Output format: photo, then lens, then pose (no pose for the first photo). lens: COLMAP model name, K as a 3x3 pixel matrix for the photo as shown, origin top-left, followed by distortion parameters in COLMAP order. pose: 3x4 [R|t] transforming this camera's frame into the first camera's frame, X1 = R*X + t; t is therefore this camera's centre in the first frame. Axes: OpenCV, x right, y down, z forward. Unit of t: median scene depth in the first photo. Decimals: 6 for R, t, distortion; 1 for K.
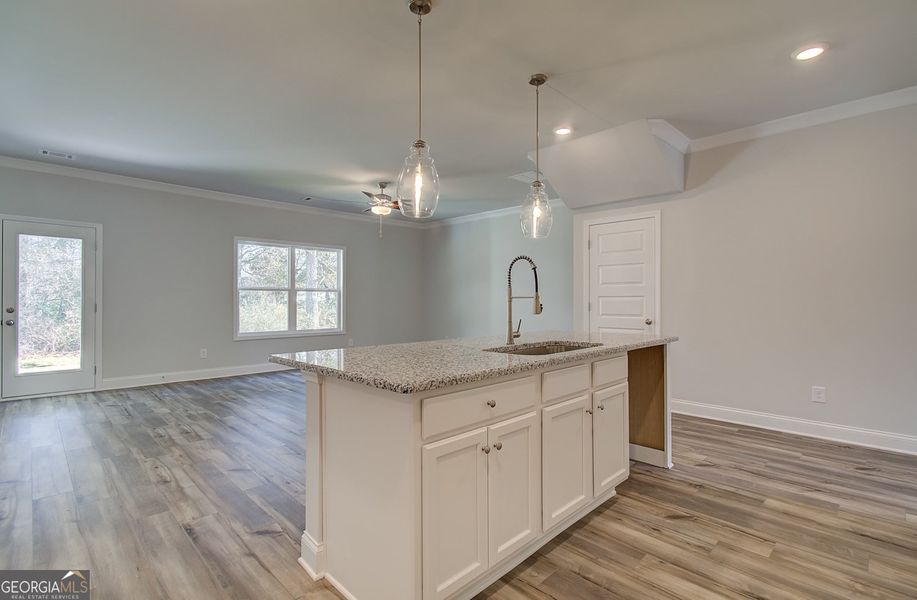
lens RADIAL K [[431.1, 0, 456.0], [0, 431.1, 296.5], [0, 0, 1]] dist [-0.000609, 0.000140]
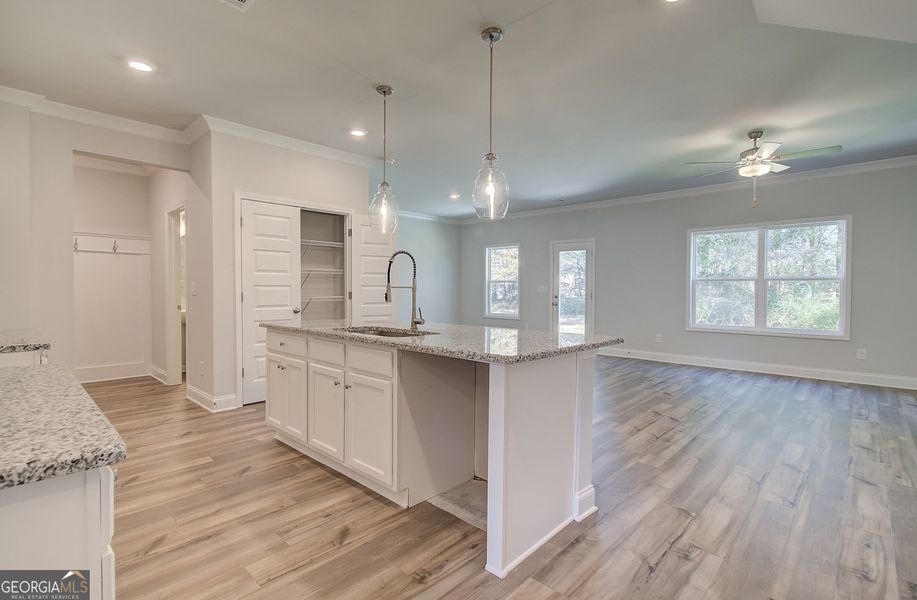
lens RADIAL K [[424.1, 0, 458.5], [0, 424.1, 300.0], [0, 0, 1]] dist [-0.002216, -0.000042]
pose [[0.034797, 0.022165, -0.999149, 1.031470], [0.004725, 0.999739, 0.022343, 0.008786], [0.999383, -0.005499, 0.034683, 0.901549]]
